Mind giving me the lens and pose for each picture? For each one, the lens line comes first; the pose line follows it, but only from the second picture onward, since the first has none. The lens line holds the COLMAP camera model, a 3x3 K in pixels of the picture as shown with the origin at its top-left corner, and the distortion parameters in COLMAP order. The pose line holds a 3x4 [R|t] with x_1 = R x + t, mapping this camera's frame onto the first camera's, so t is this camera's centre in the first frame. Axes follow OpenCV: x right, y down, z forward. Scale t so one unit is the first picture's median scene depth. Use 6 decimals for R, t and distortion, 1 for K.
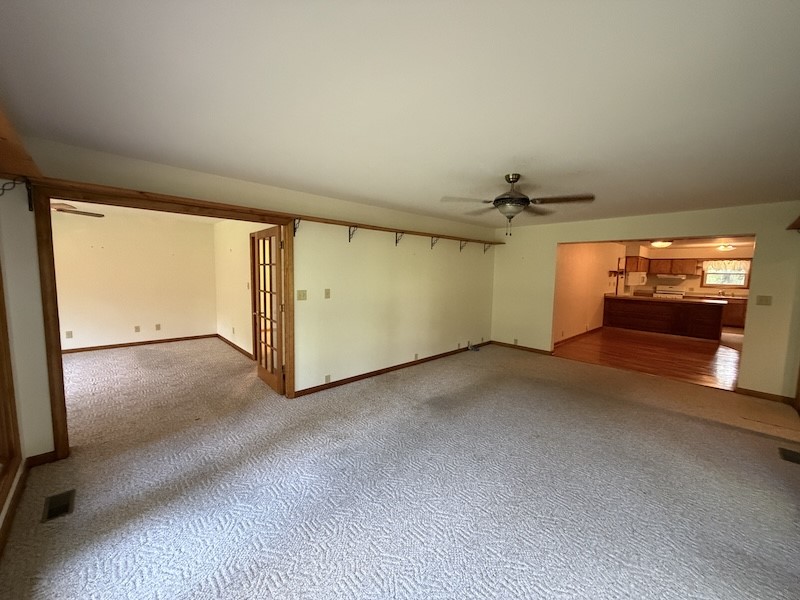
lens RADIAL K [[318.3, 0, 397.7], [0, 318.3, 300.7], [0, 0, 1]] dist [-0.000415, -0.000028]
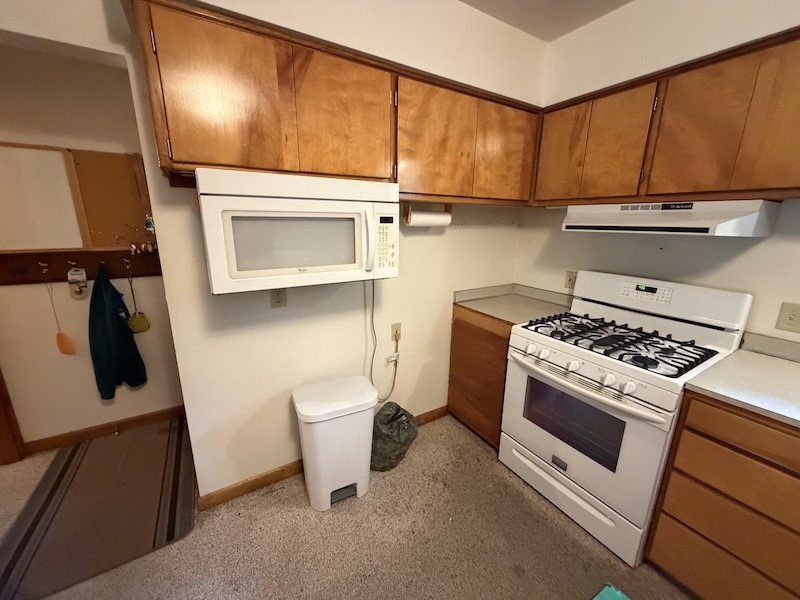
lens RADIAL K [[318.3, 0, 397.7], [0, 318.3, 300.7], [0, 0, 1]] dist [-0.000415, -0.000028]
pose [[0.978147, 0.041270, -0.203779, 0.797430], [-0.009704, 0.988095, 0.153536, -0.060205], [0.207690, -0.148203, 0.966903, 0.851695]]
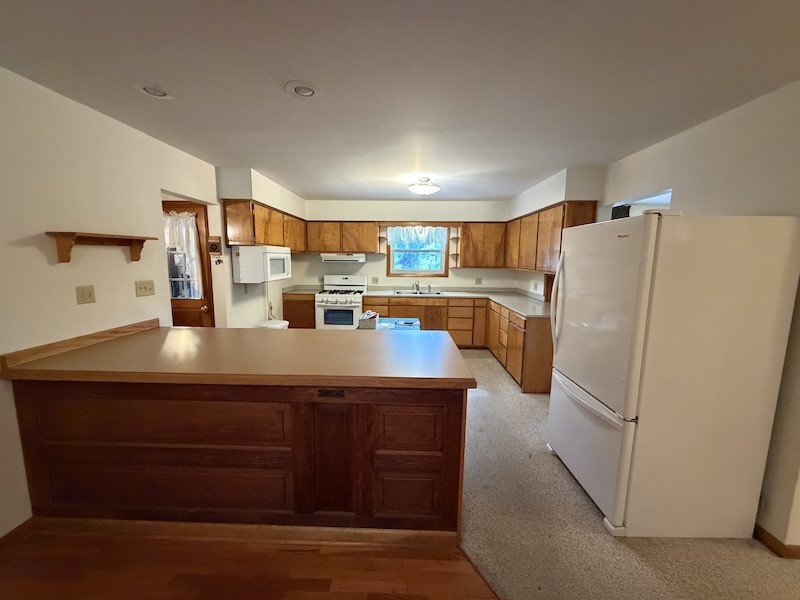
lens RADIAL K [[318.3, 0, 397.7], [0, 318.3, 300.7], [0, 0, 1]] dist [-0.000415, -0.000028]
pose [[0.705855, -0.109040, 0.699913, 0.571823], [0.068867, 0.993964, 0.085399, -0.044963], [-0.705001, -0.012079, 0.709104, 0.593046]]
